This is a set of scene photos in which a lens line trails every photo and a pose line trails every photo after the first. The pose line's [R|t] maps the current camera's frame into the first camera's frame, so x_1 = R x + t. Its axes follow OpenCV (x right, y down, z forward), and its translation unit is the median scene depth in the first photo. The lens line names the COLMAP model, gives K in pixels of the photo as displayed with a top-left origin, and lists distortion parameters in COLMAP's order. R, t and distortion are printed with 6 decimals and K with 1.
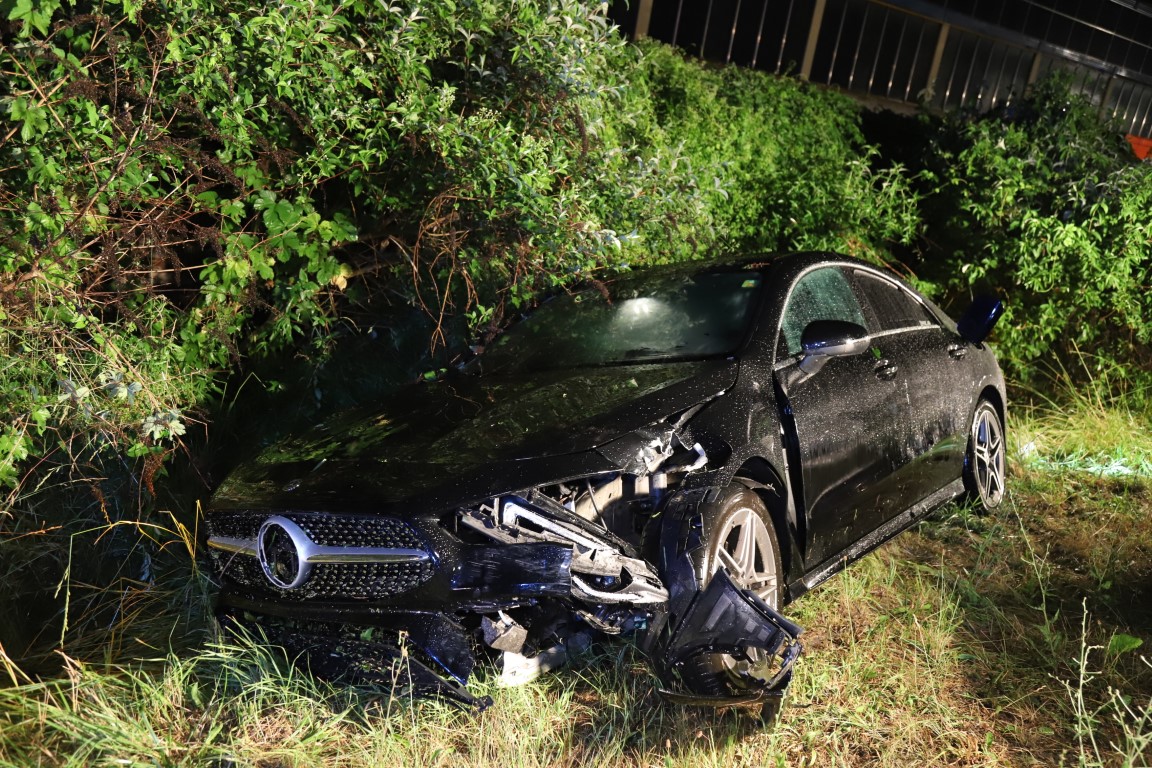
lens RADIAL K [[936.7, 0, 577.3], [0, 936.7, 384.7], [0, 0, 1]] dist [-0.051958, -0.004042]
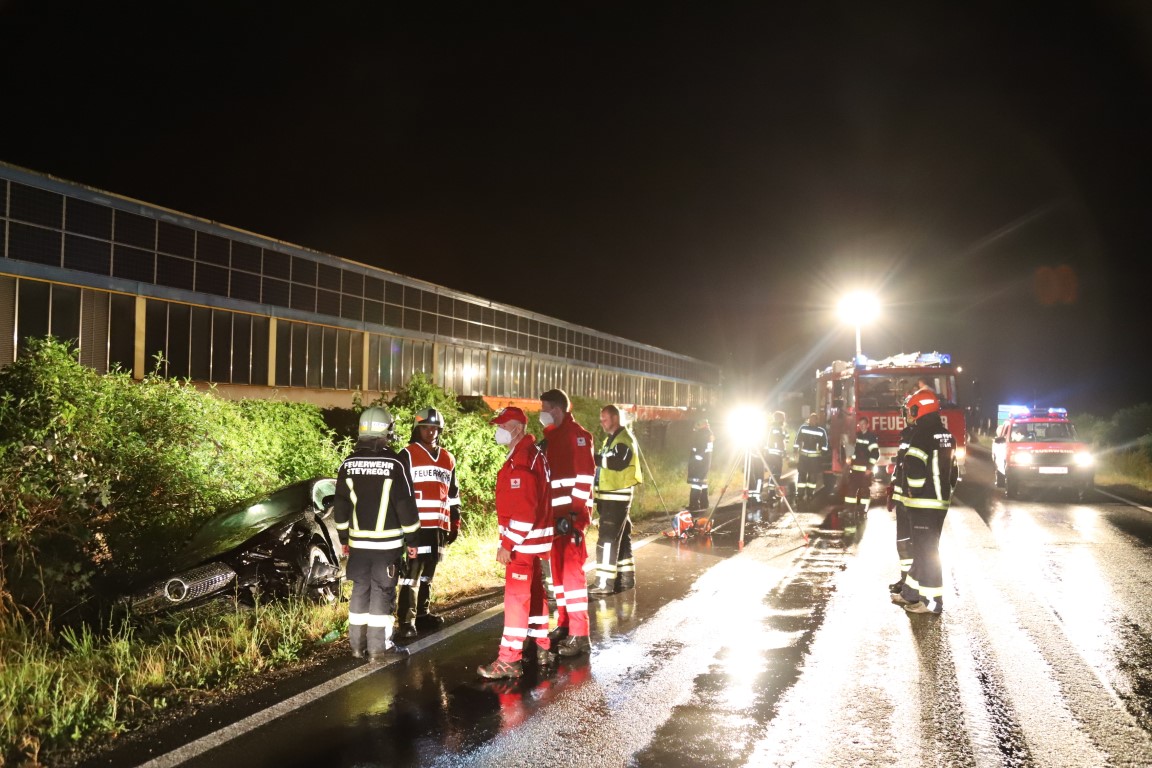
lens RADIAL K [[936.7, 0, 577.7], [0, 936.7, 383.9], [0, 0, 1]] dist [-0.051958, -0.004042]
pose [[0.840848, -0.125616, 0.526493, -0.232145], [0.272612, 0.938603, -0.211441, 0.178571], [-0.467607, 0.321319, 0.823467, -0.770017]]
